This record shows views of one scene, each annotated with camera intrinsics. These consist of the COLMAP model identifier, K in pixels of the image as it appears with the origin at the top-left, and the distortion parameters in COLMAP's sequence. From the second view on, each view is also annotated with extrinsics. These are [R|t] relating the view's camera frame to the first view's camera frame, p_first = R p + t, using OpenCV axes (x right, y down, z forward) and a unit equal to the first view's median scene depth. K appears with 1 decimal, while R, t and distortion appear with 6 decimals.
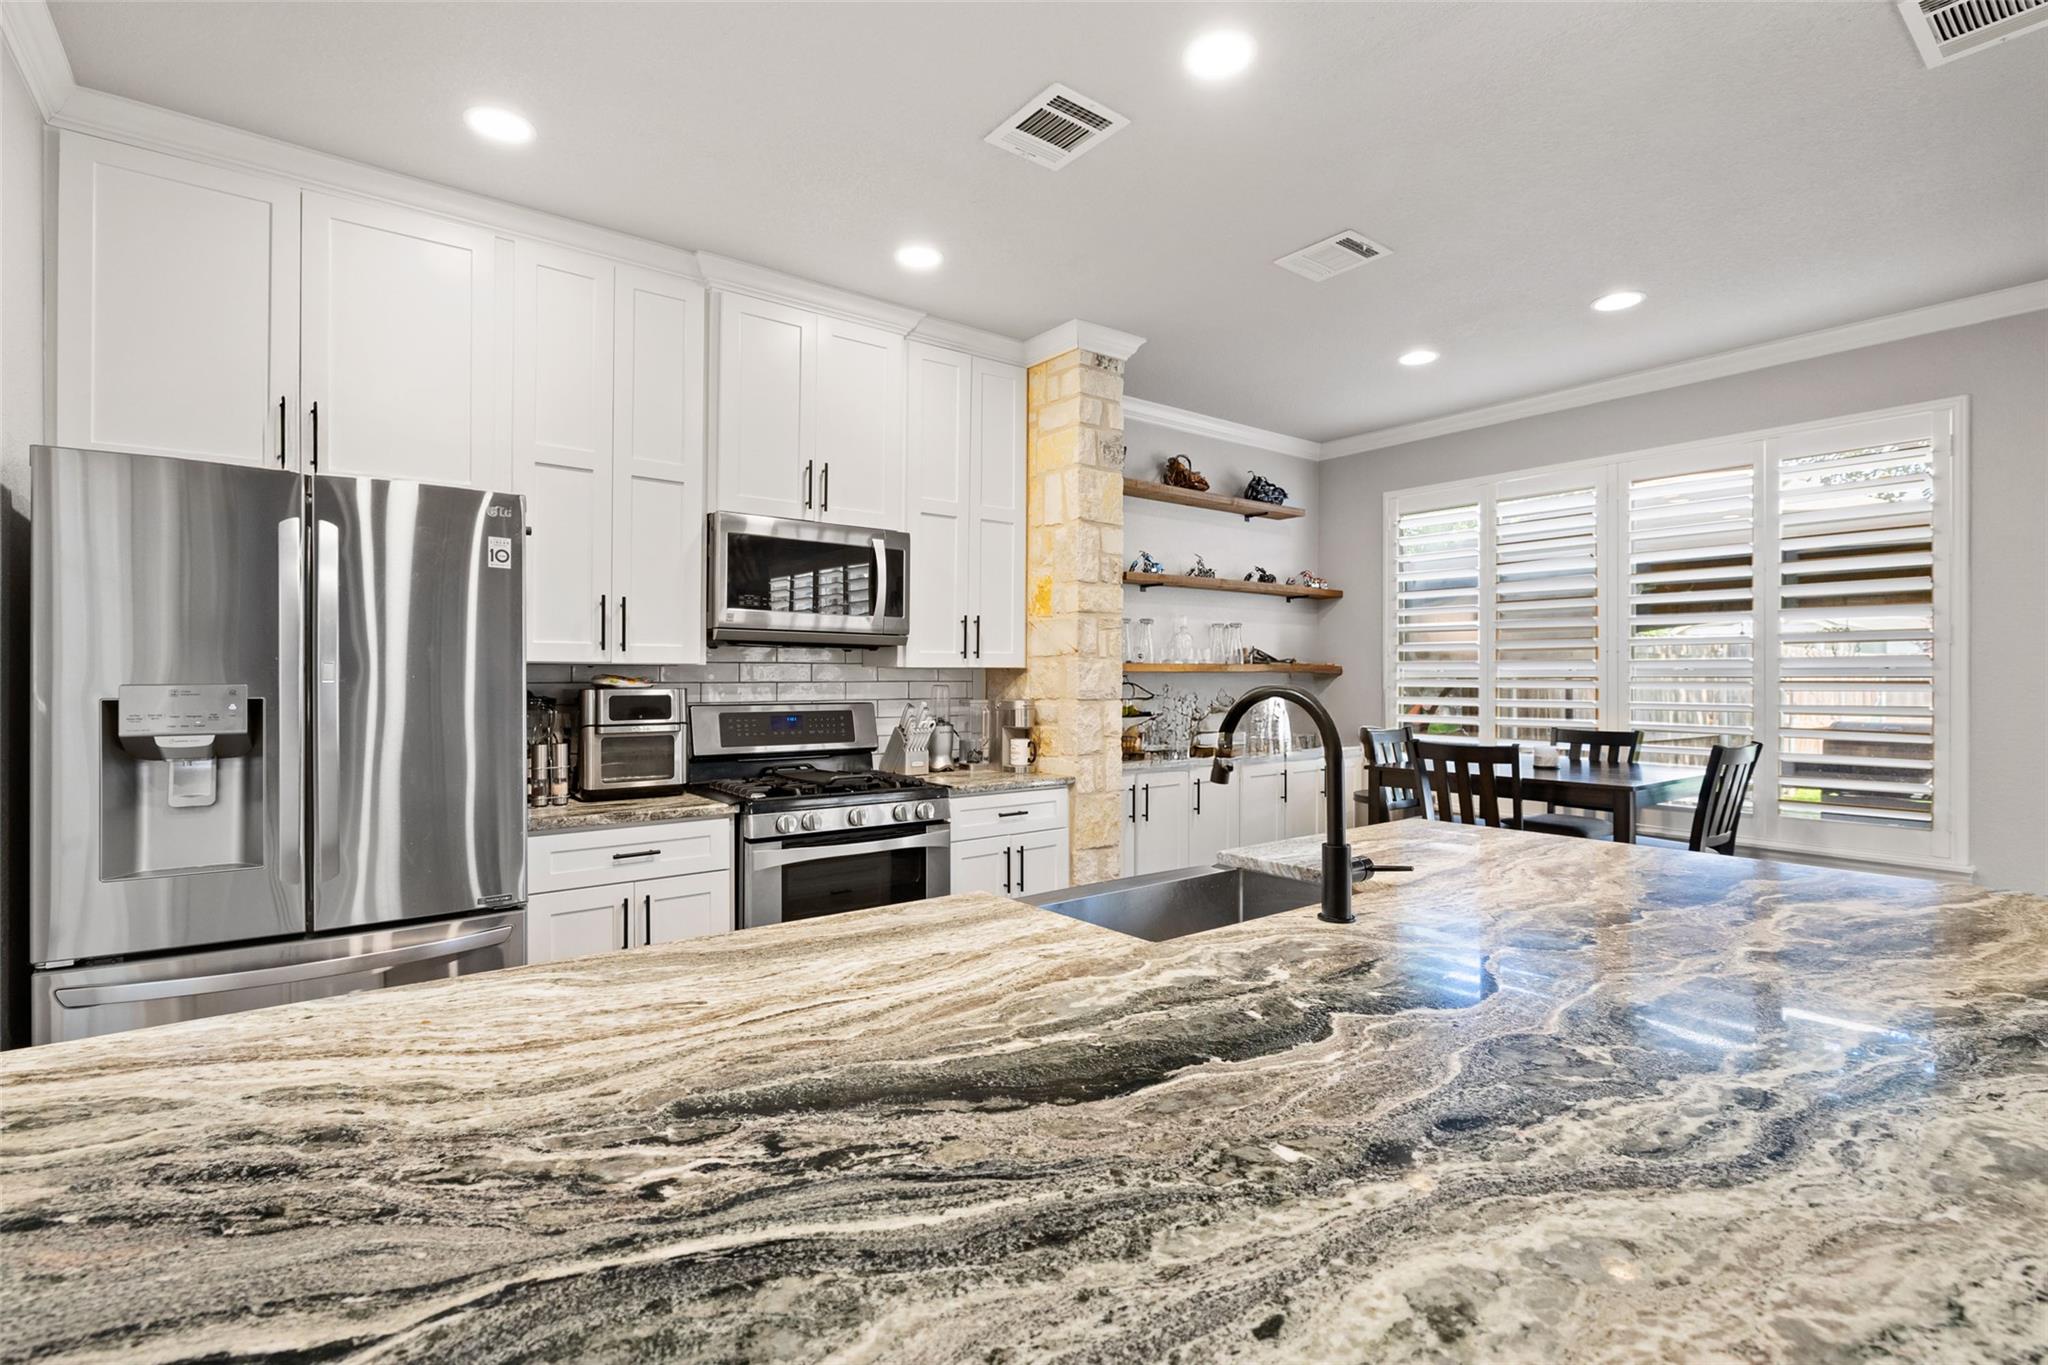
lens RADIAL K [[924.2, 0, 1024.0], [0, 924.2, 682.5], [0, 0, 1]] dist [0.001018, 0.000514]
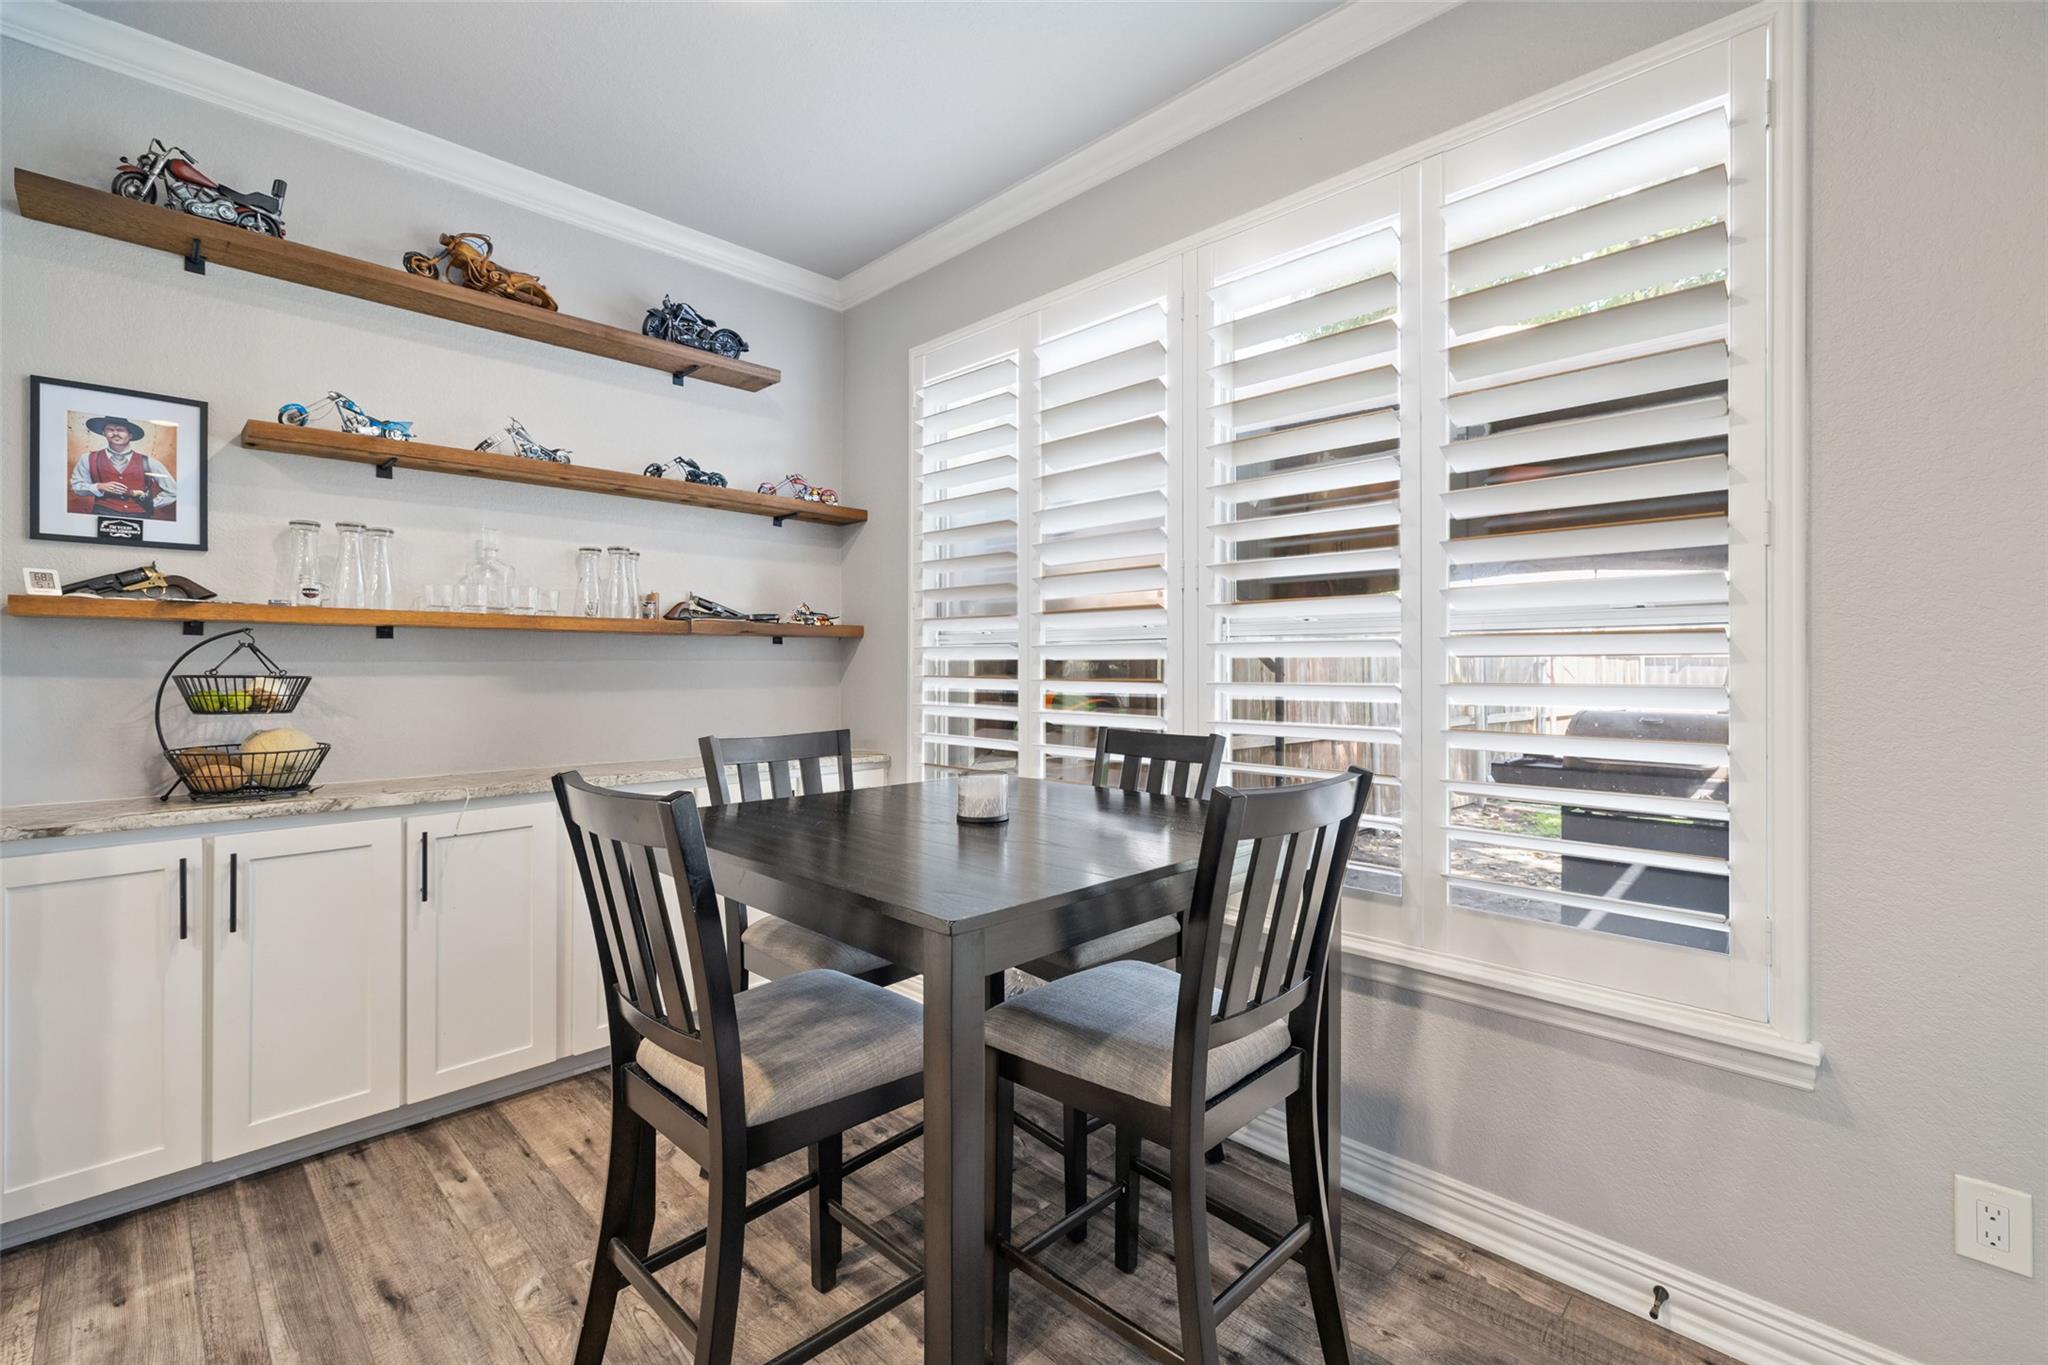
lens RADIAL K [[881.0, 0, 999.5], [0, 881.0, 674.3], [0, 0, 1]] dist [0.001691, 0.000013]
pose [[0.995674, 0.004049, 0.092830, 0.410061], [-0.004287, 0.999988, 0.002371, 0.012374], [-0.092819, -0.002758, 0.995679, 0.421376]]
